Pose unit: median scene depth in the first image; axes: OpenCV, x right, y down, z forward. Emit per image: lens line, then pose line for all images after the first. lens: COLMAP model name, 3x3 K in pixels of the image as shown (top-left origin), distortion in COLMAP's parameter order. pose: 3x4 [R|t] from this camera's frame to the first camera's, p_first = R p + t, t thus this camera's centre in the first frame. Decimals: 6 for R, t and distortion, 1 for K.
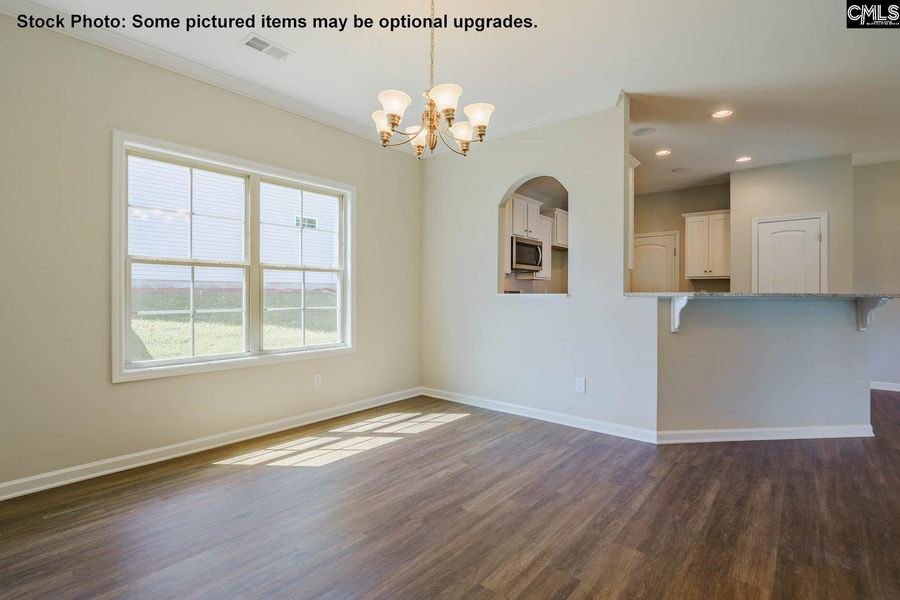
lens RADIAL K [[430.9, 0, 461.7], [0, 430.9, 297.1], [0, 0, 1]] dist [-0.016734, -0.000820]
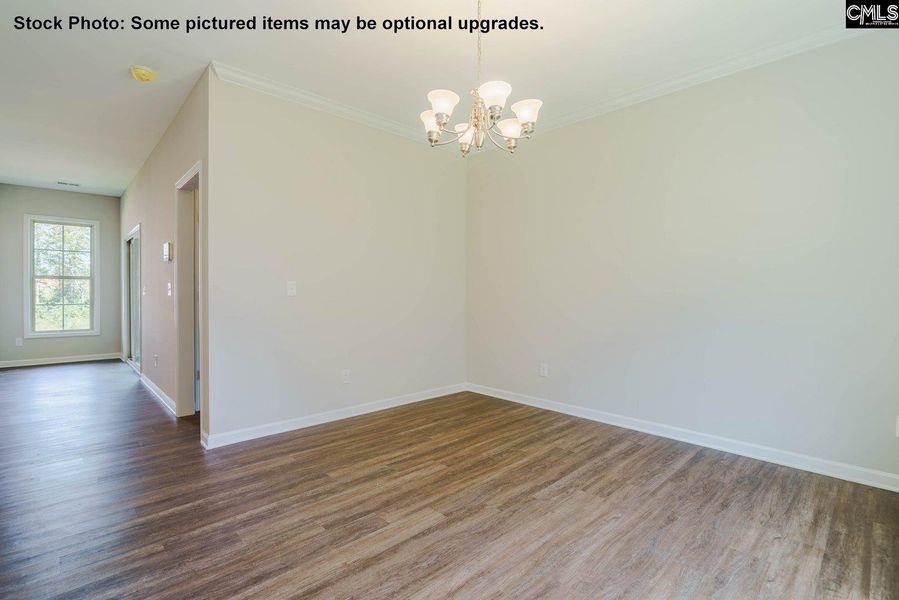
lens RADIAL K [[430.5, 0, 461.2], [0, 430.5, 297.1], [0, 0, 1]] dist [-0.016734, -0.000820]
pose [[-0.994092, -0.007039, 0.108314, -0.124078], [-0.005322, 0.999856, 0.016135, -0.004903], [-0.108412, 0.015463, -0.993986, 1.786741]]
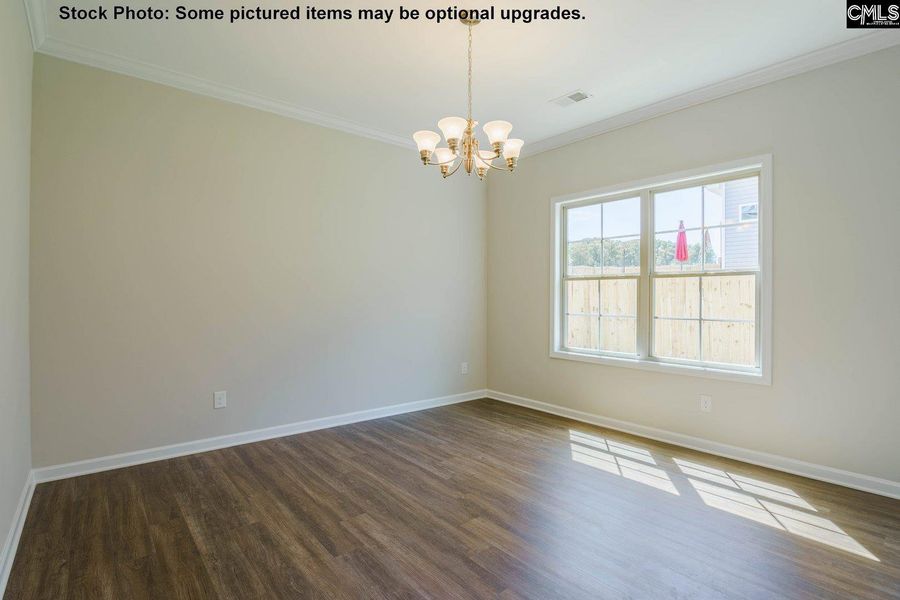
lens RADIAL K [[430.9, 0, 461.7], [0, 430.9, 297.1], [0, 0, 1]] dist [-0.016734, -0.000820]
pose [[-0.175607, -0.004655, -0.984449, 0.924086], [-0.008657, 0.999957, -0.003184, -0.017668], [0.984422, 0.007963, -0.175640, 1.052238]]
